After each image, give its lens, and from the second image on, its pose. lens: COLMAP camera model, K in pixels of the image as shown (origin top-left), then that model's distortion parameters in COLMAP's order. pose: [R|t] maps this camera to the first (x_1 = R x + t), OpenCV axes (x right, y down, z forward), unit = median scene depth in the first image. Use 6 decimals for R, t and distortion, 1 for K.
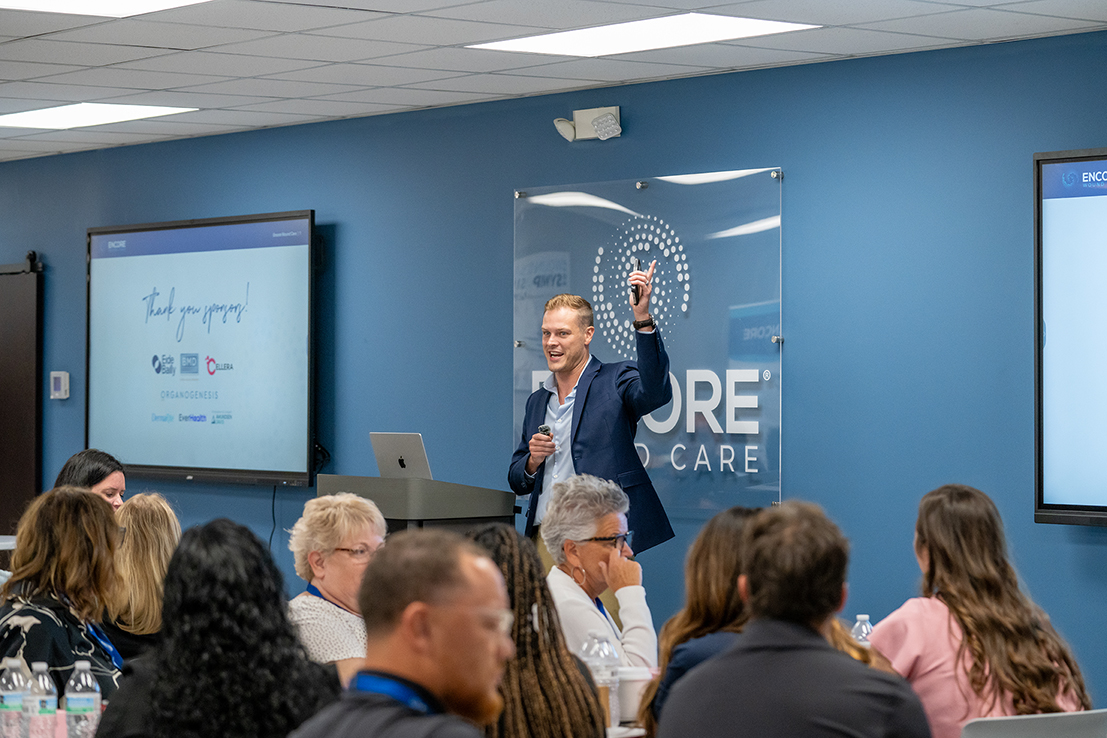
lens RADIAL K [[3066.5, 0, 555.6], [0, 3066.5, 366.8], [0, 0, 1]] dist [-0.422089, 0.000000]
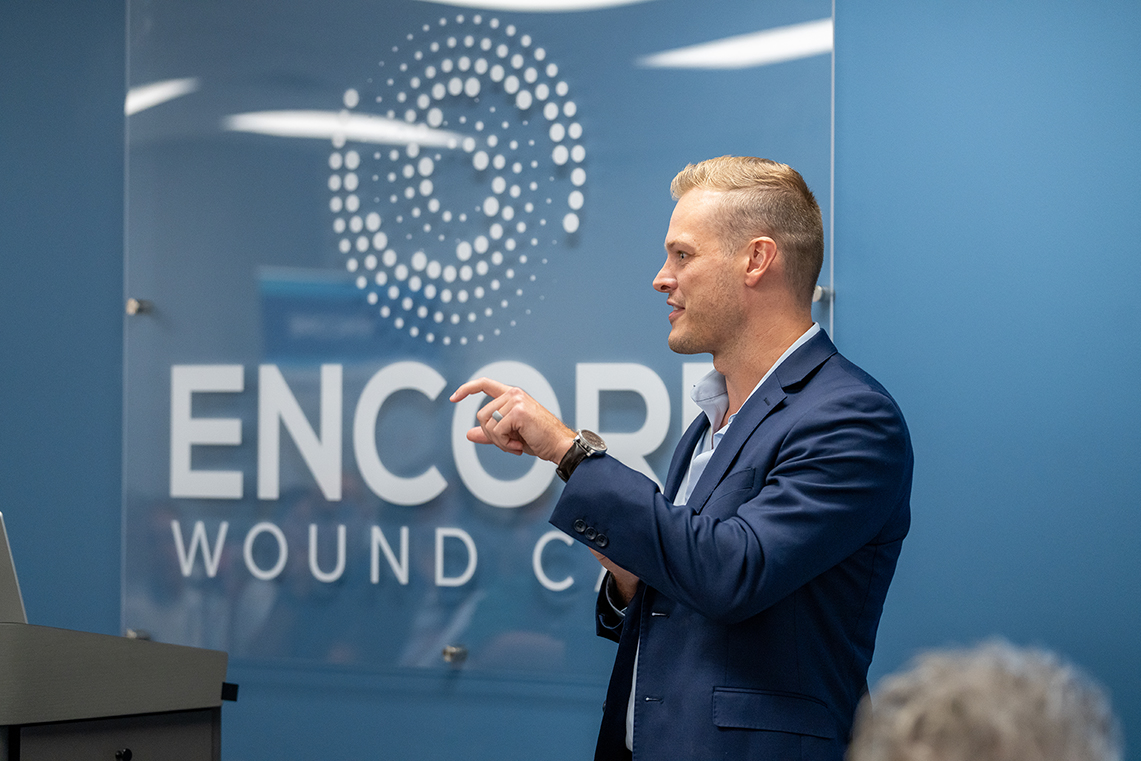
lens RADIAL K [[4419.6, 0, 578.5], [0, 4419.6, 379.2], [0, 0, 1]] dist [-0.103199, 0.000000]
pose [[0.976656, 0.002657, 0.214793, -0.093282], [-0.002954, 0.999995, 0.001059, 0.002491], [-0.214789, -0.001669, 0.976659, 0.373224]]
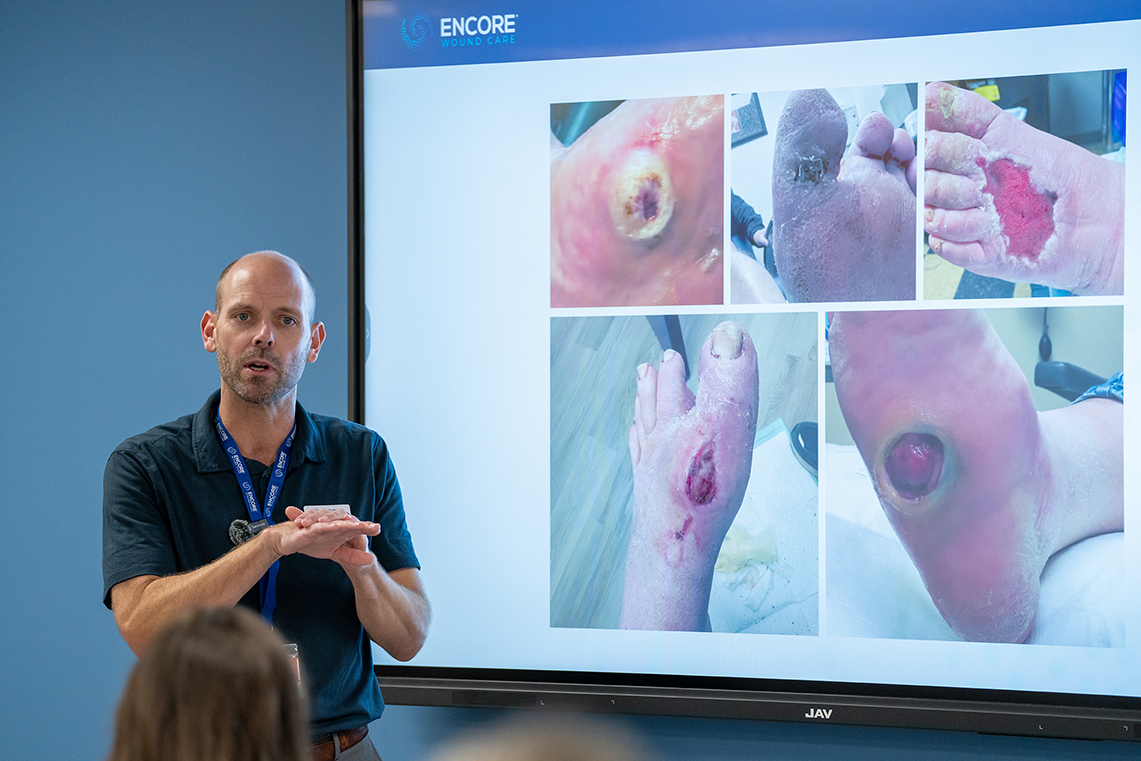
lens RADIAL K [[6705.5, 0, 587.9], [0, 6705.5, 398.7], [0, 0, 1]] dist [3.825406, 0.000000]
pose [[0.979533, -0.002148, 0.201271, -1.472762], [0.003457, 0.999975, -0.006151, 0.505815], [-0.201253, 0.006721, 0.979516, -6.937481]]
